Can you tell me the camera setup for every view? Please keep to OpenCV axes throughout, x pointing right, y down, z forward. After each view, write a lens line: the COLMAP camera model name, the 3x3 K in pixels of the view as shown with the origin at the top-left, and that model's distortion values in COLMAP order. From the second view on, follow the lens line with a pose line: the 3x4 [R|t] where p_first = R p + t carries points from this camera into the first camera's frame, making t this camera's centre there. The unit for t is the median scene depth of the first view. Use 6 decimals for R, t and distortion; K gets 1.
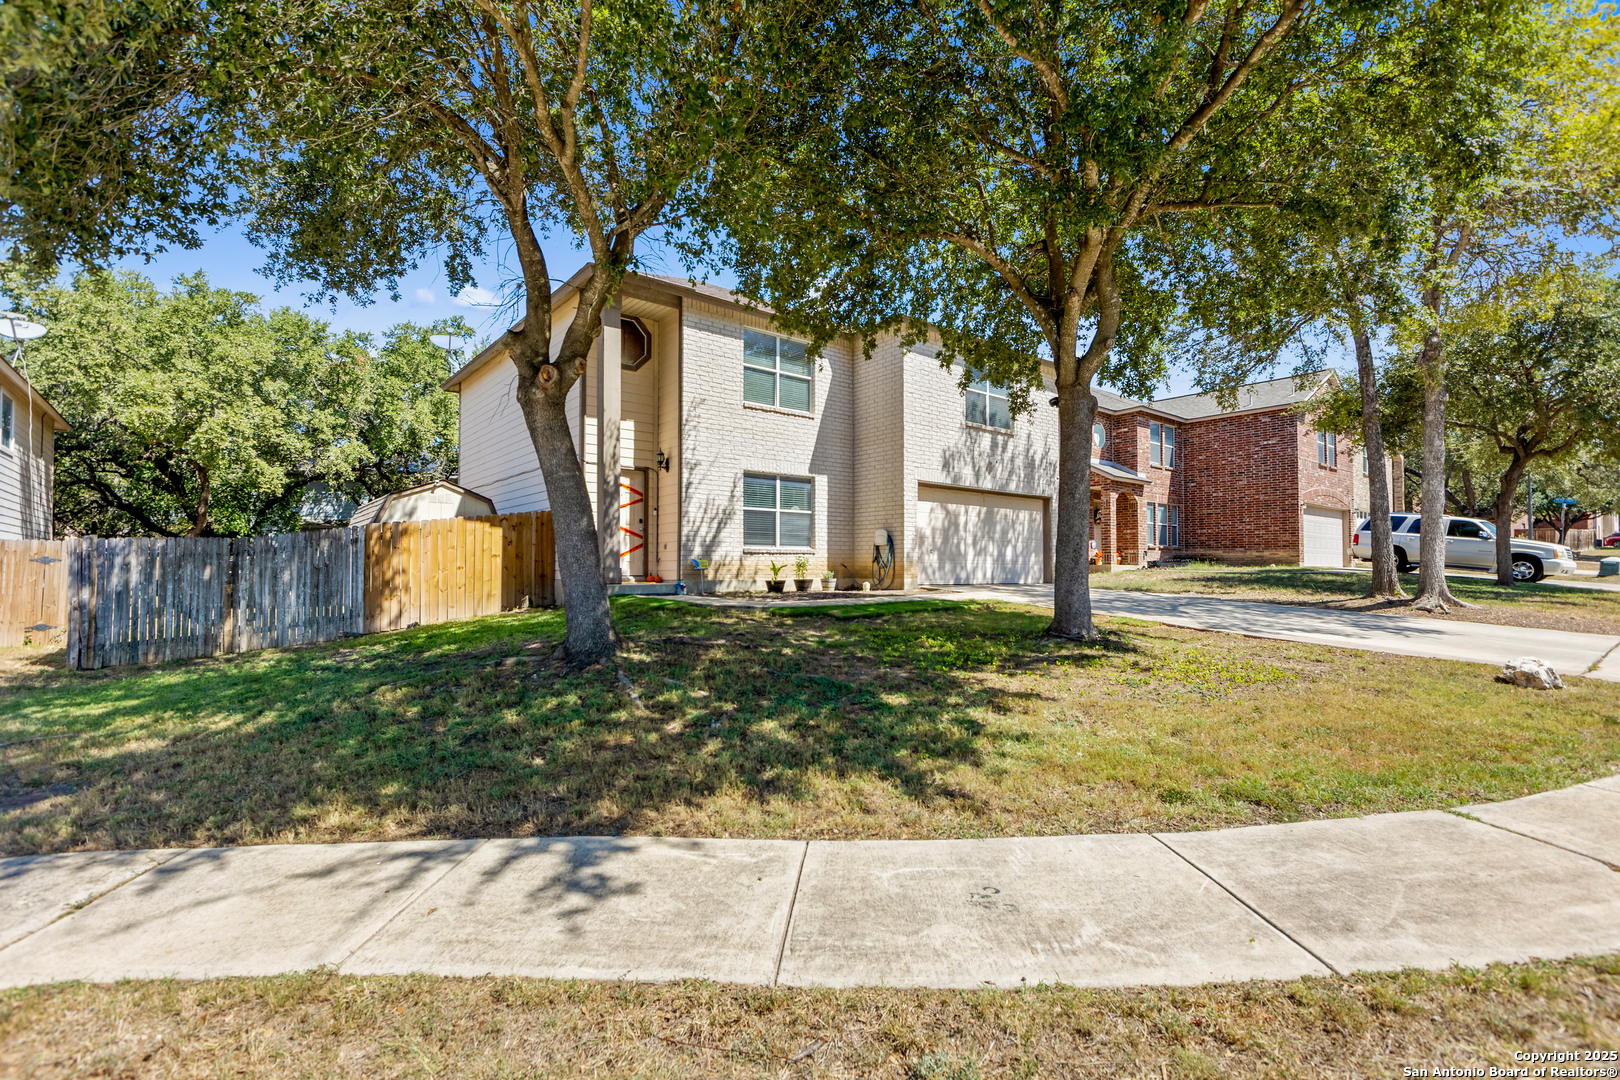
lens RADIAL K [[724.2, 0, 782.1], [0, 724.2, 551.9], [0, 0, 1]] dist [0.005630, -0.002325]
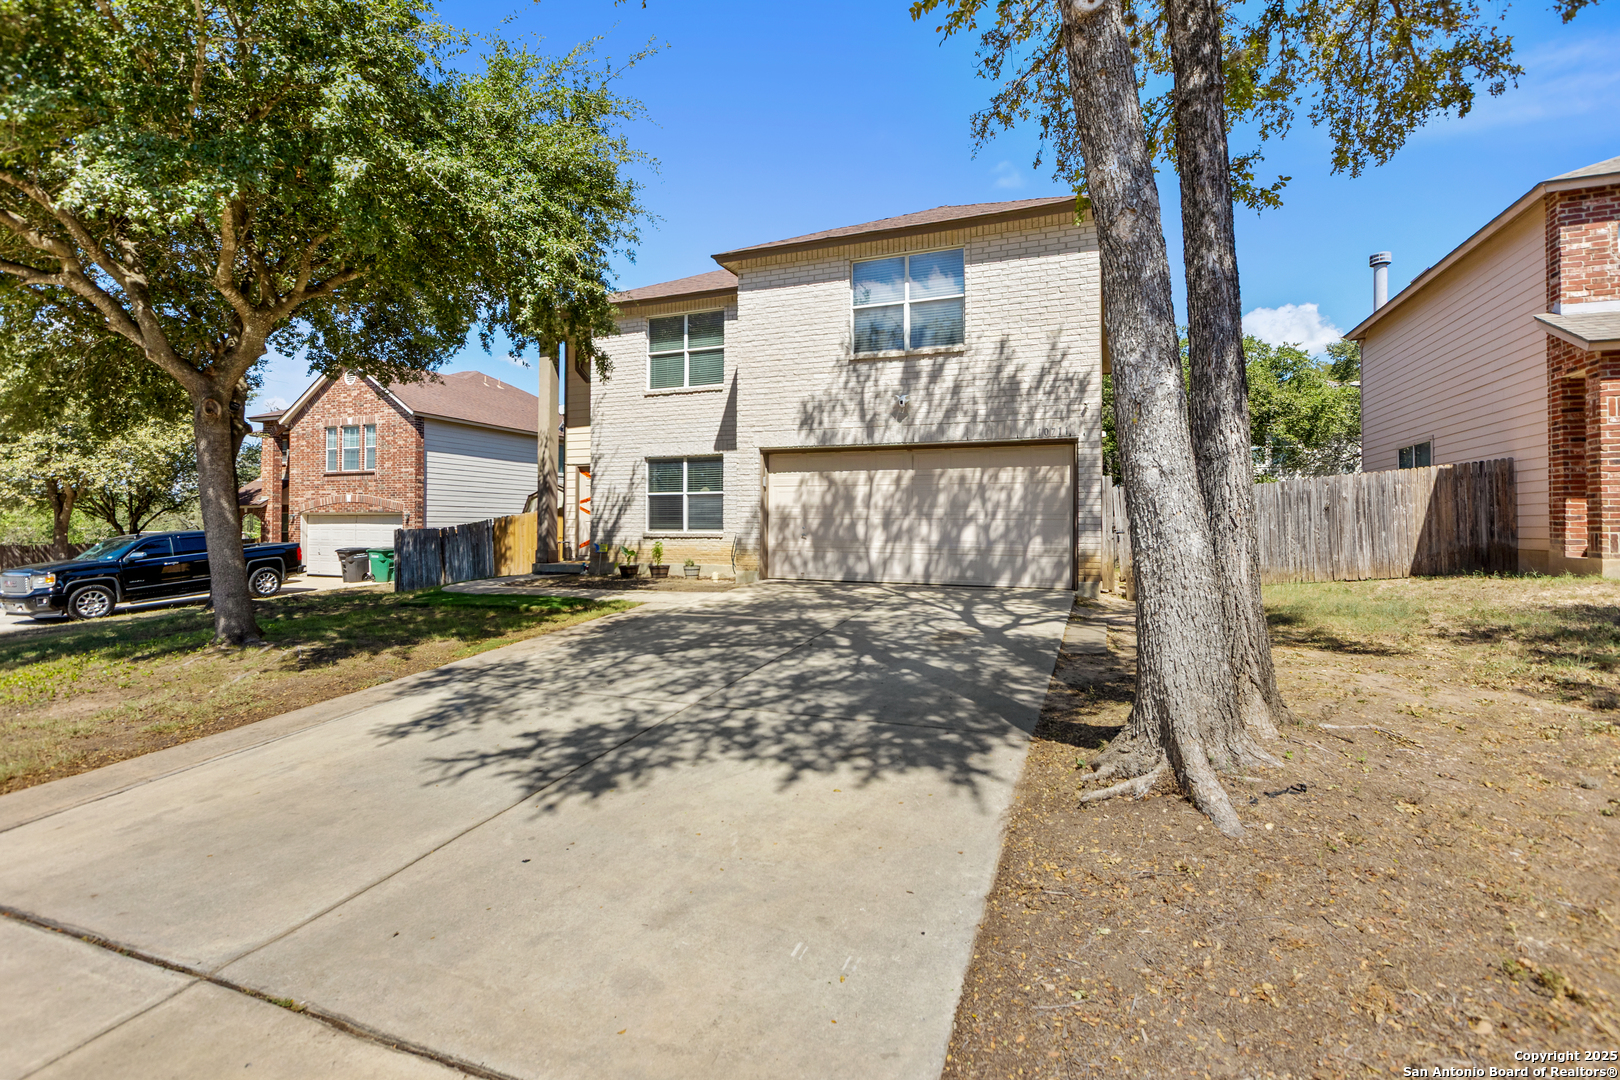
lens RADIAL K [[724.2, 0, 783.4], [0, 724.2, 522.6], [0, 0, 1]] dist [0.005630, -0.002325]
pose [[0.497433, -0.005907, -0.867482, 0.882355], [0.016083, 0.999868, 0.002414, -0.017329], [0.867353, -0.015153, 0.497463, 0.611685]]
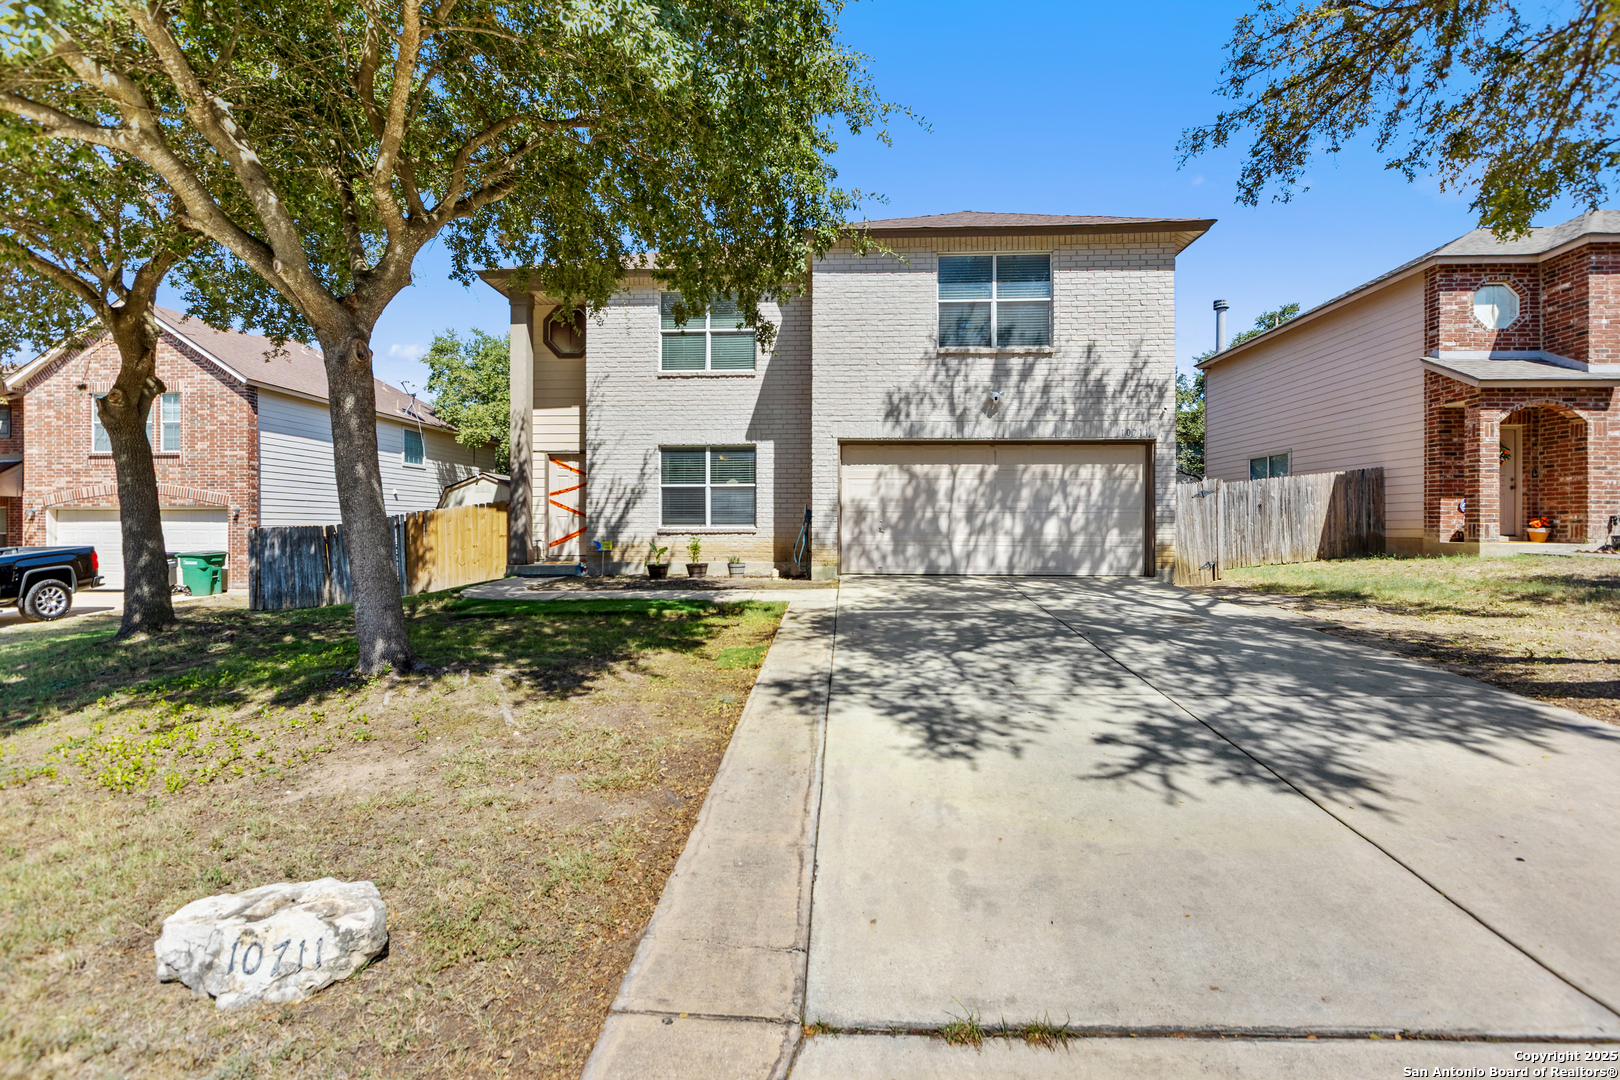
lens RADIAL K [[724.2, 0, 782.6], [0, 724.2, 533.3], [0, 0, 1]] dist [0.005630, -0.002325]
pose [[0.750809, 0.002482, -0.660514, 0.641530], [0.015531, 0.999650, 0.021410, -0.015125], [0.660336, -0.026333, 0.750508, 0.373394]]
